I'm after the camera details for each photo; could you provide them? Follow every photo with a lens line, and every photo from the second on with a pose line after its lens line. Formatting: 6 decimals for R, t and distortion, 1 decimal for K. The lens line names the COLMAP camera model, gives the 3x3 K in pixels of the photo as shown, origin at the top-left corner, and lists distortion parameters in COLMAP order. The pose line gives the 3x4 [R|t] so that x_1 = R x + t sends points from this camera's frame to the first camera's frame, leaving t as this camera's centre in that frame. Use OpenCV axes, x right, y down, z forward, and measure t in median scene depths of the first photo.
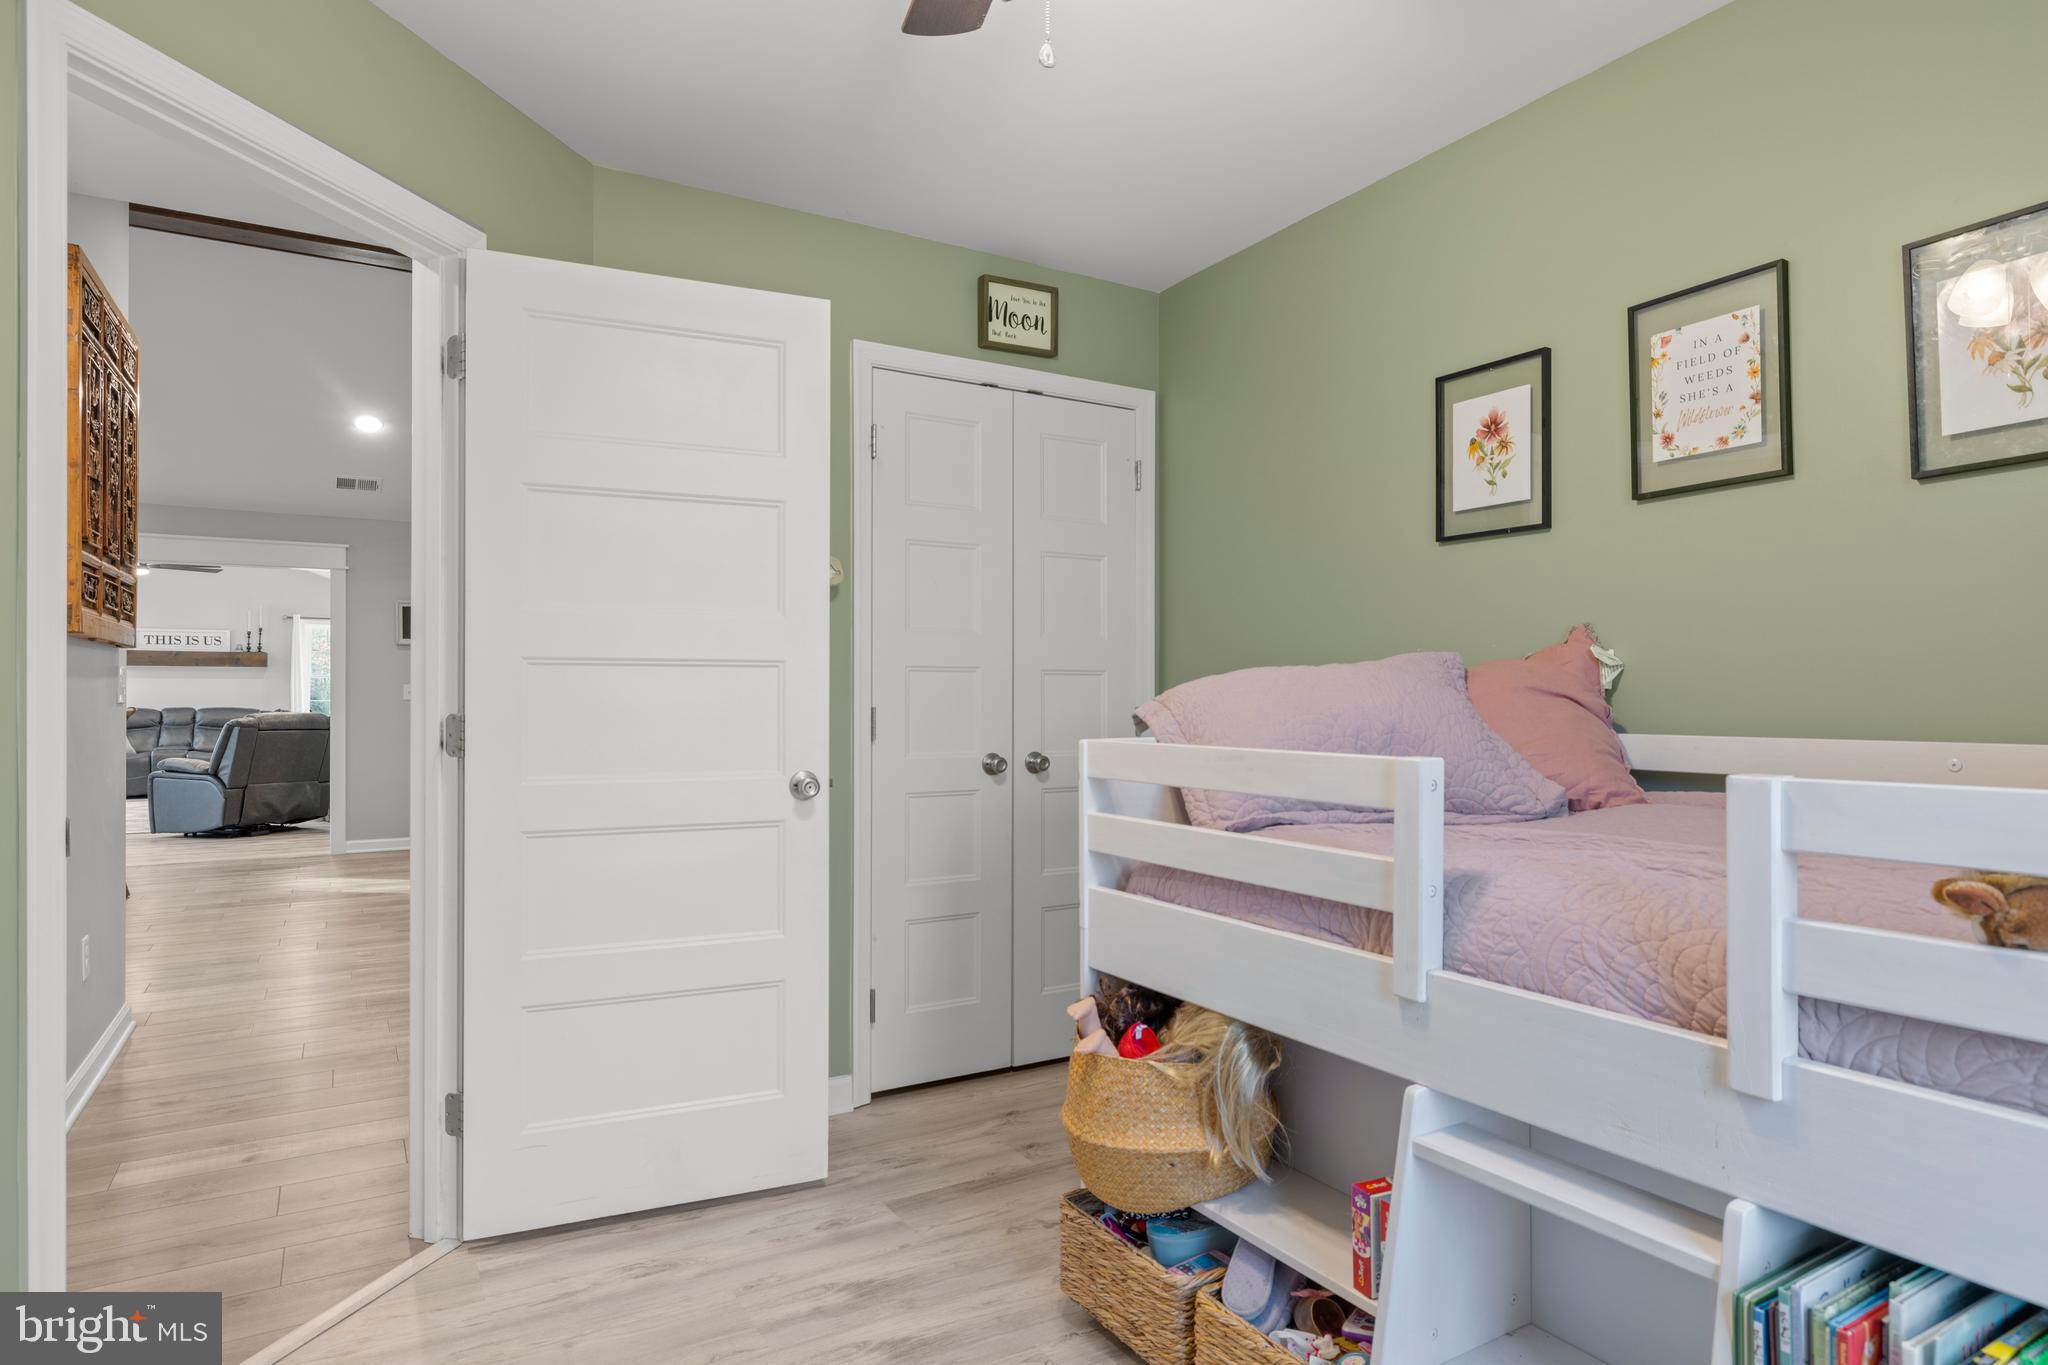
lens RADIAL K [[1139.7, 0, 1027.9], [0, 1139.7, 694.0], [0, 0, 1]] dist [0.000922, -0.000159]
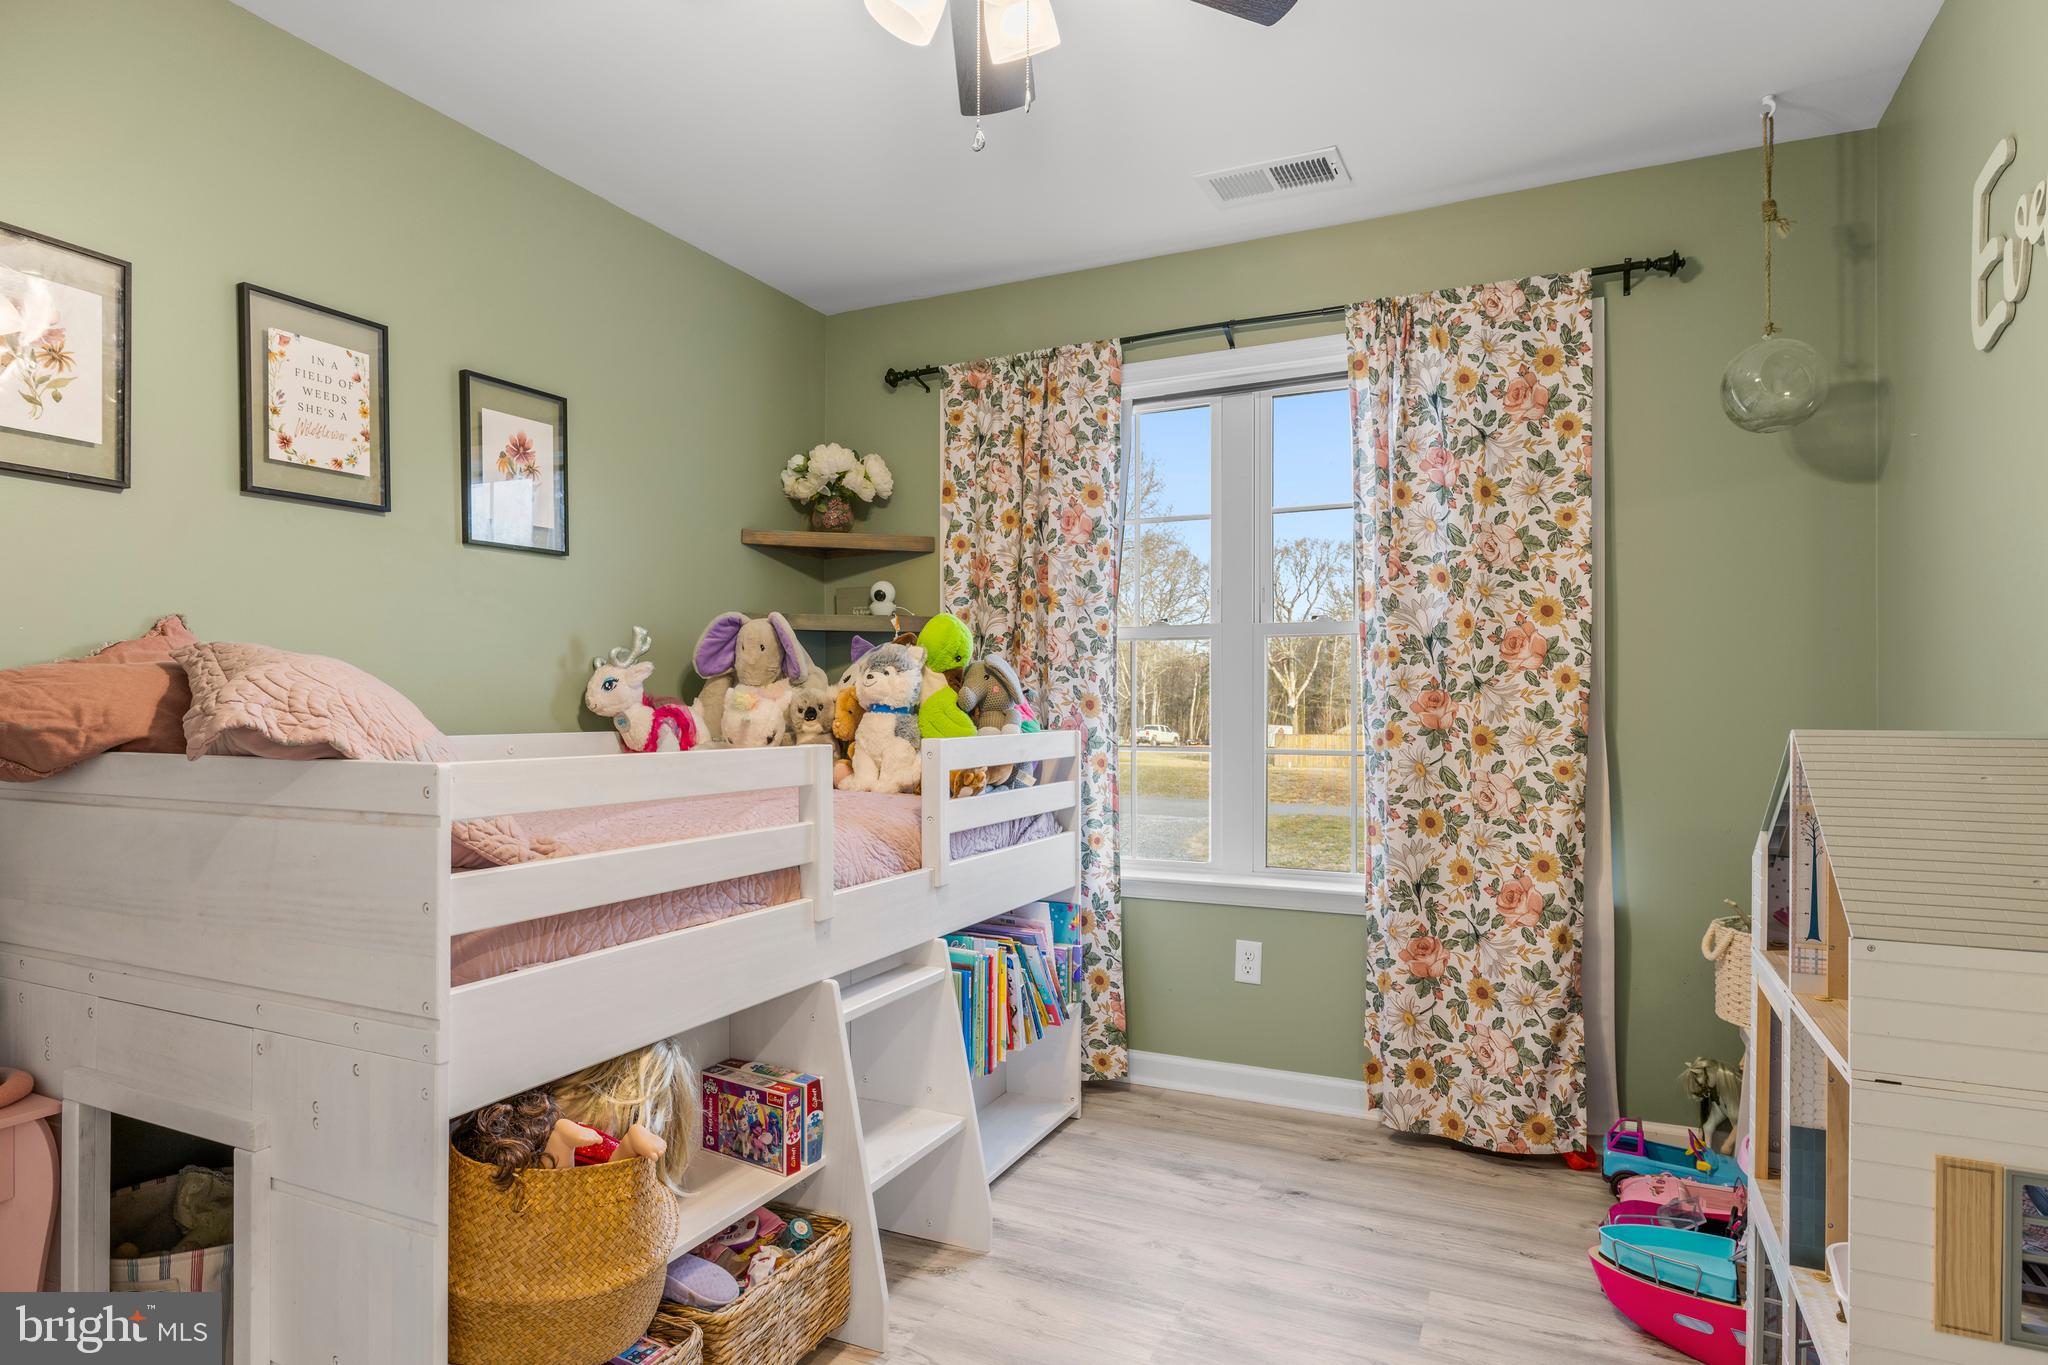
lens RADIAL K [[1139.7, 0, 1061.5], [0, 1139.7, 688.0], [0, 0, 1]] dist [0.000922, -0.000159]
pose [[-0.570030, 0.008525, 0.821580, -0.662664], [-0.013047, 0.999726, -0.019426, 0.002951], [-0.821520, -0.021792, -0.569762, 1.042662]]
